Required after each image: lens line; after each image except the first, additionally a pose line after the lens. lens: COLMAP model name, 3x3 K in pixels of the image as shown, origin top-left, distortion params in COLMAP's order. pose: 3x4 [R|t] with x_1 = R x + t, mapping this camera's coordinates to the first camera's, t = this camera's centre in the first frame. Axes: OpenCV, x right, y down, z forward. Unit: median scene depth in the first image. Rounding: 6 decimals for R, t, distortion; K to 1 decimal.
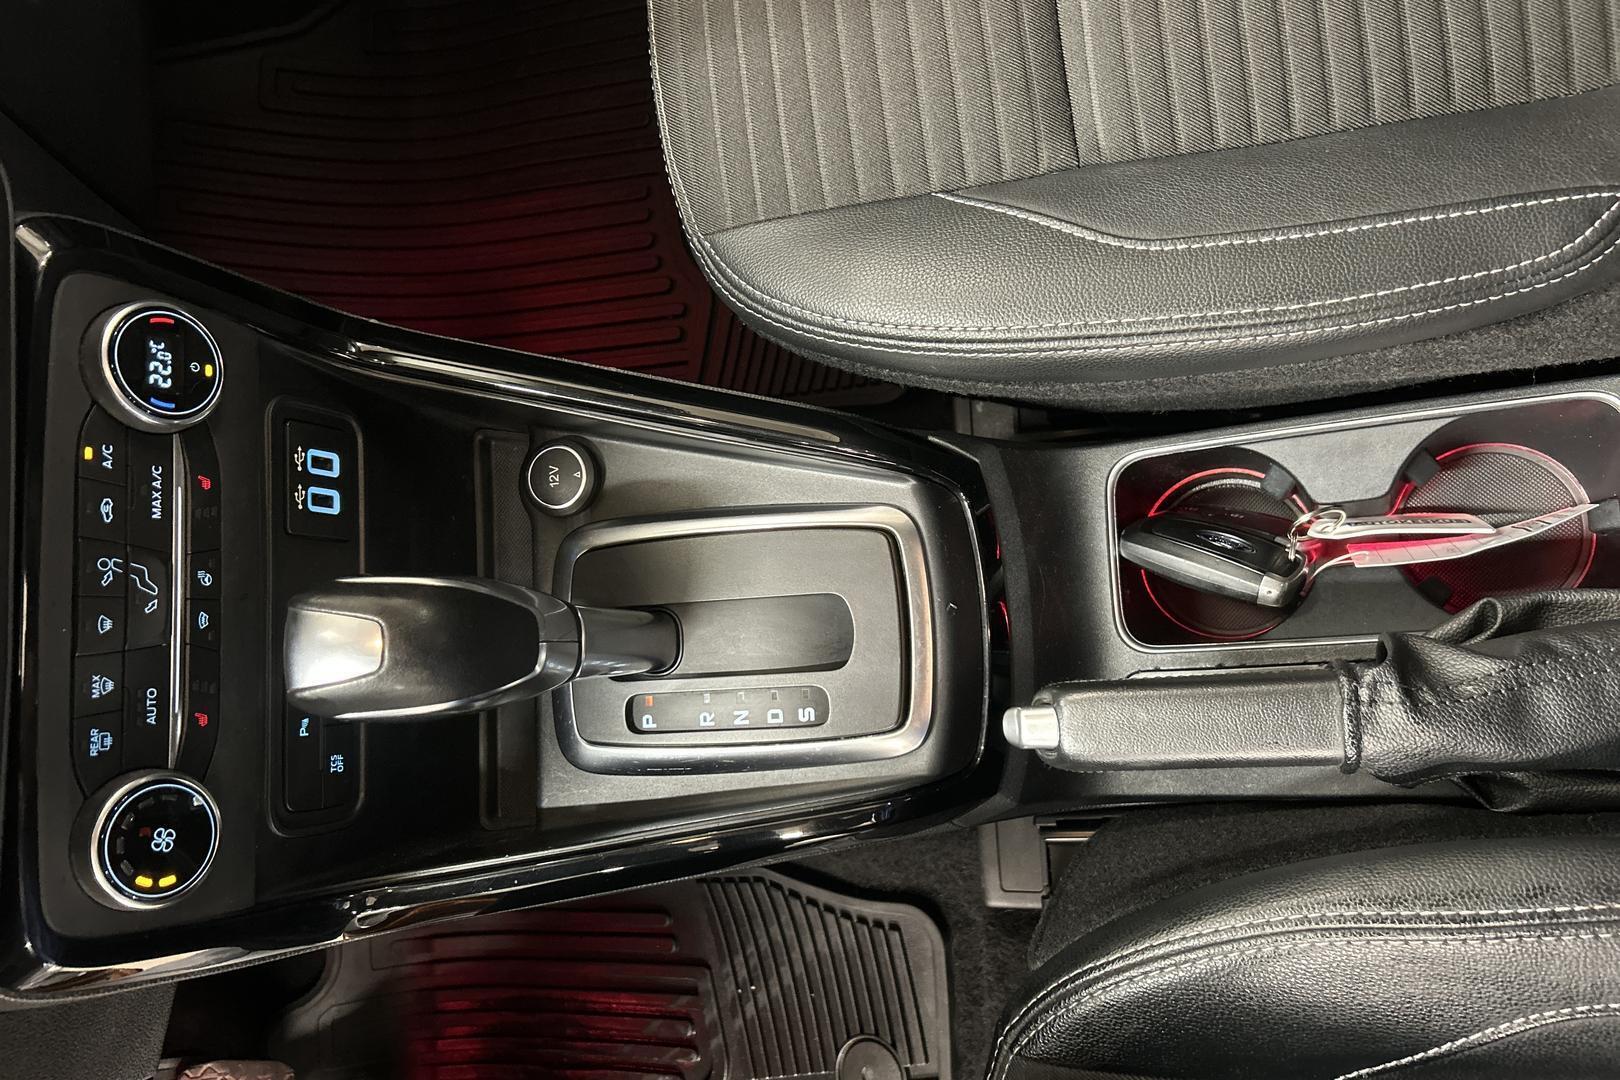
lens RADIAL K [[1225.0, 0, 811.2], [0, 1225.0, 530.3], [0, 0, 1]] dist [0.017669, 0.000438]
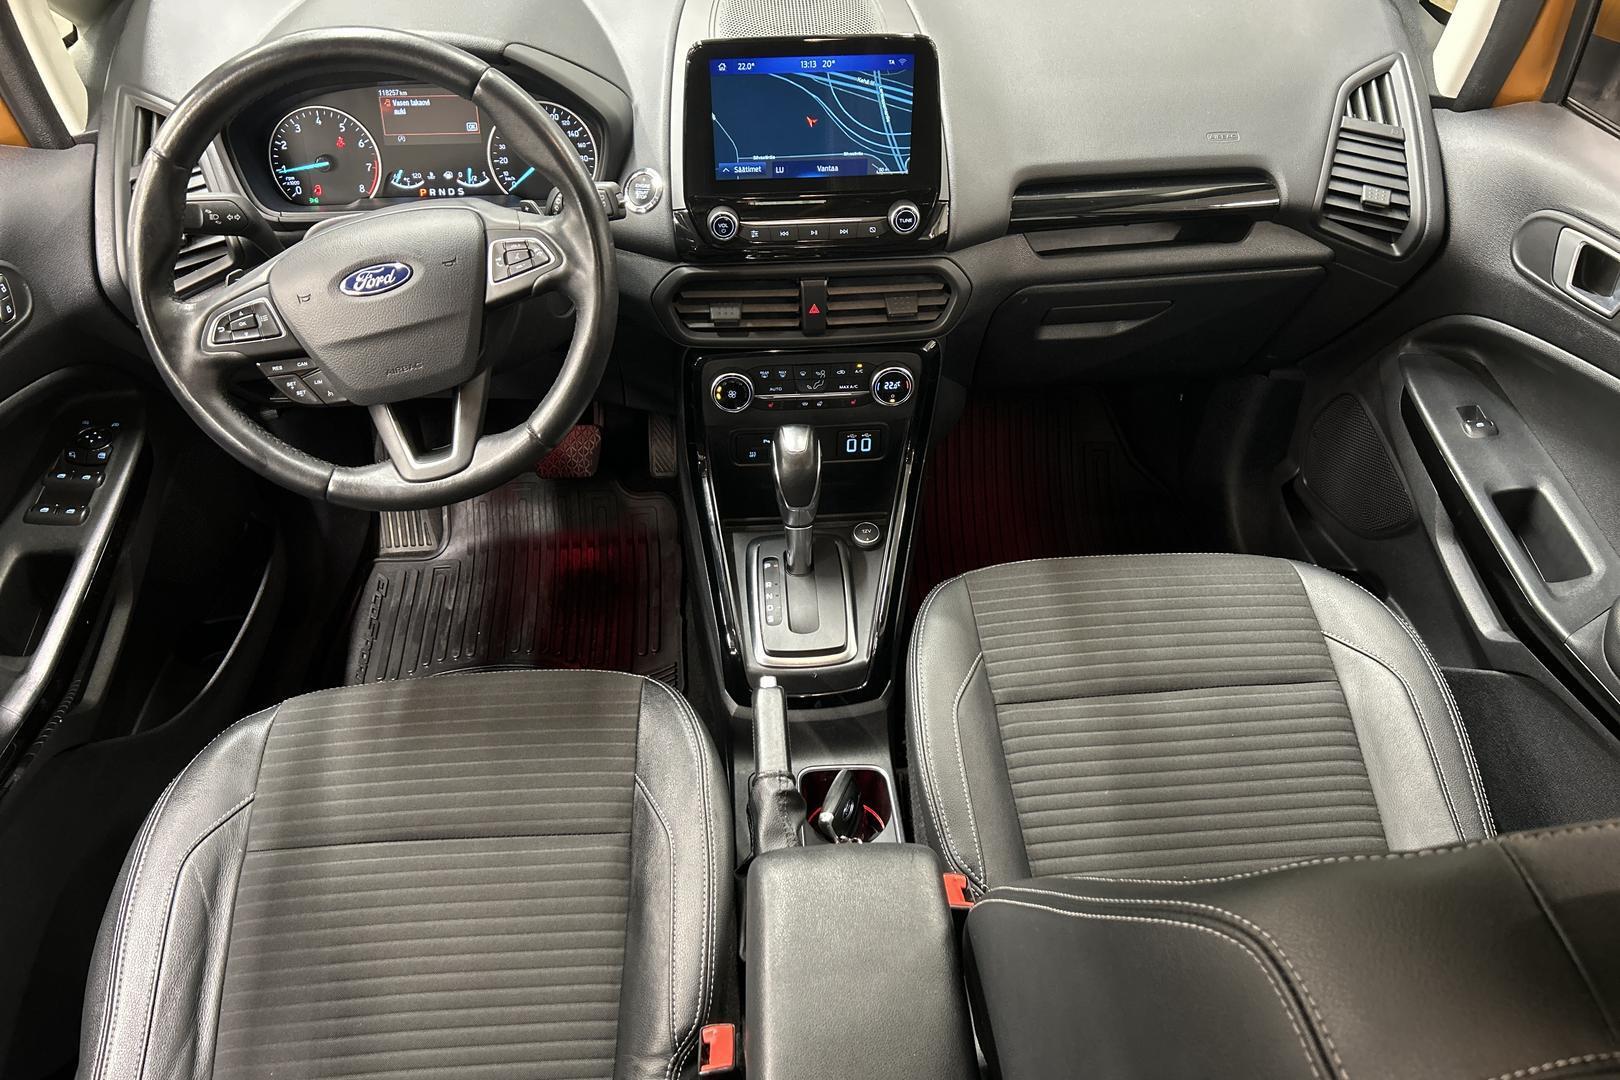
lens RADIAL K [[1225.0, 0, 803.4], [0, 1225.0, 543.9], [0, 0, 1]] dist [0.017669, 0.000438]
pose [[0.012799, 0.909800, -0.414850, 1.006707], [-0.995897, 0.048767, 0.076225, -0.127457], [0.089581, 0.412172, 0.906691, -1.483878]]
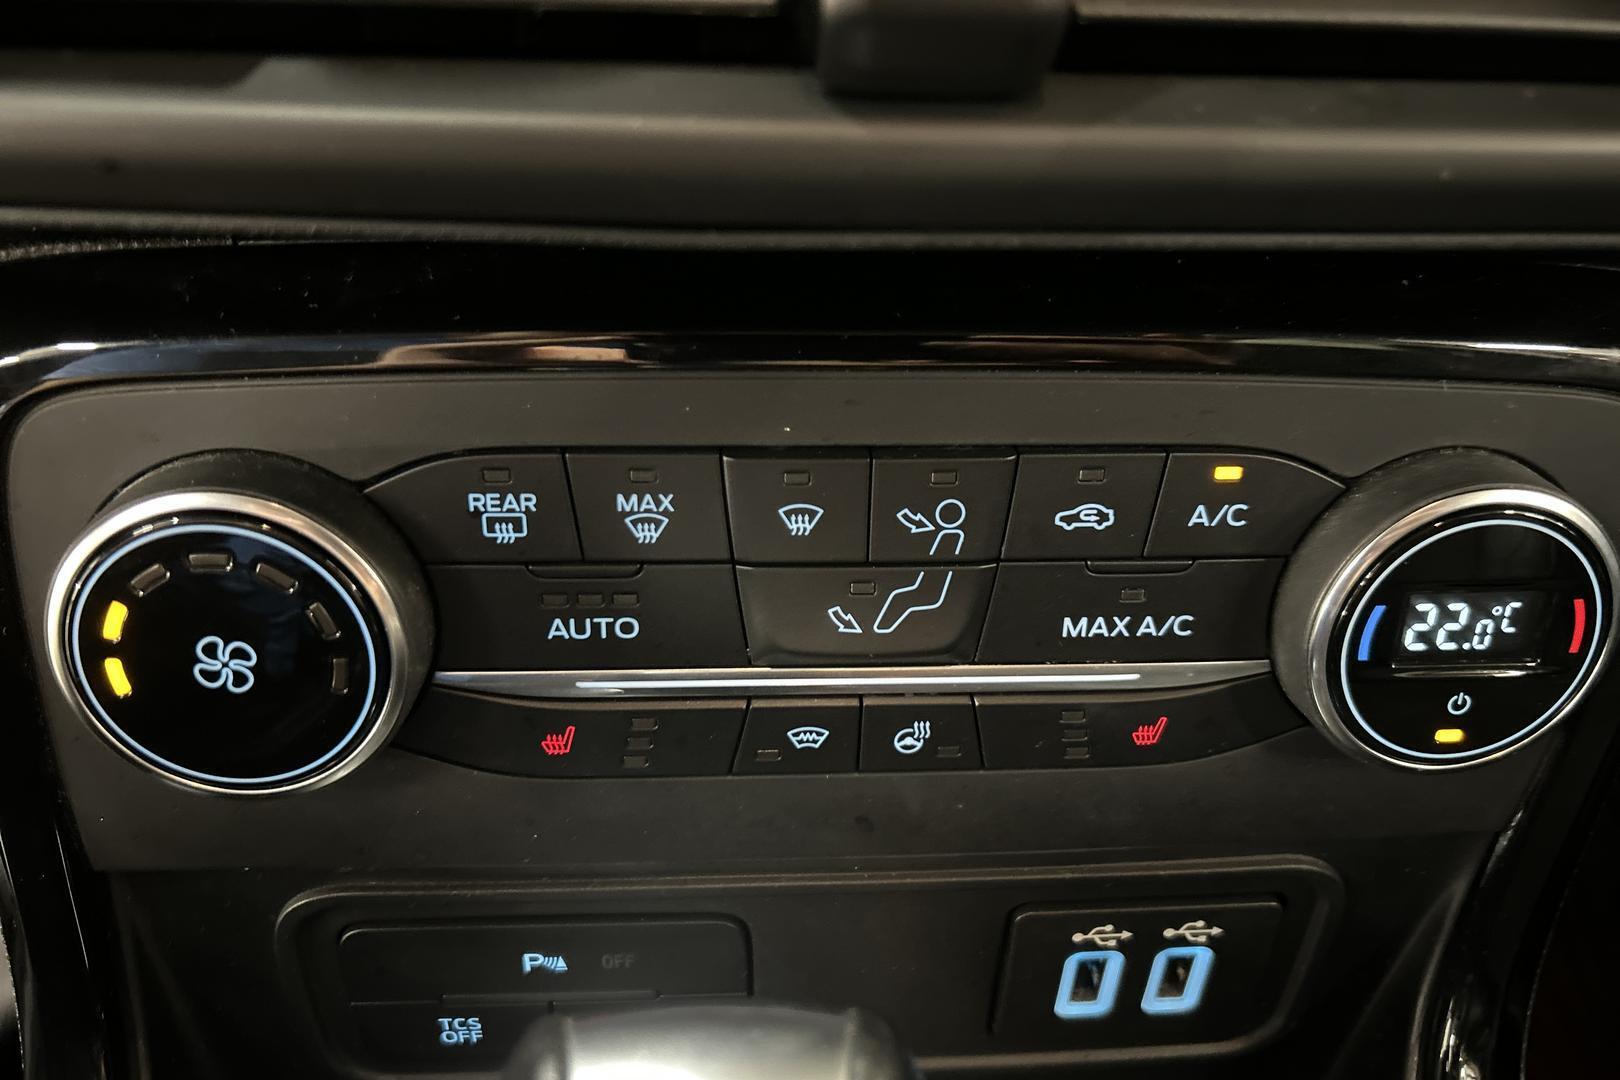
lens RADIAL K [[1225.0, 0, 816.1], [0, 1225.0, 543.0], [0, 0, 1]] dist [0.017669, 0.000438]
pose [[-0.000892, 0.832304, -0.554319, -0.332368], [-0.998393, 0.030667, 0.047653, 0.050556], [0.056661, 0.553471, 0.830939, 0.646613]]
